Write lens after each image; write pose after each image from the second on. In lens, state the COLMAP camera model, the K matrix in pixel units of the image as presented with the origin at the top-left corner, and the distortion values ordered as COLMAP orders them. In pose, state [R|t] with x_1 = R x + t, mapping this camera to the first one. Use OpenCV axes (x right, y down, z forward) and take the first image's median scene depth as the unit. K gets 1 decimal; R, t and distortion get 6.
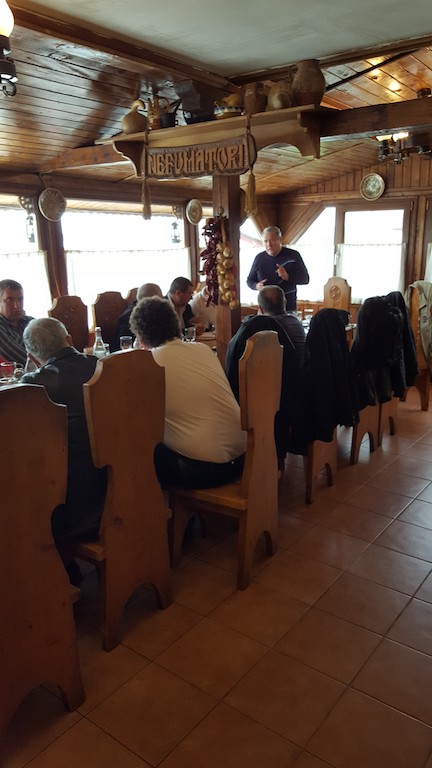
lens RADIAL K [[547.8, 0, 226.1], [0, 547.8, 383.7], [0, 0, 1]] dist [0.111622, -0.165383]
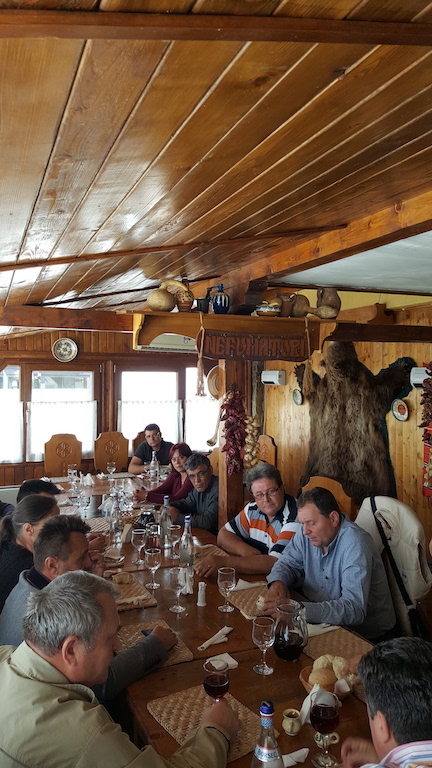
lens RADIAL K [[547.8, 0, 226.1], [0, 547.8, 383.7], [0, 0, 1]] dist [0.111622, -0.165383]
pose [[0.507276, 0.002875, 0.861779, -0.968674], [0.211194, 0.969086, -0.127550, -0.188114], [-0.835505, 0.246706, 0.490987, 0.493252]]
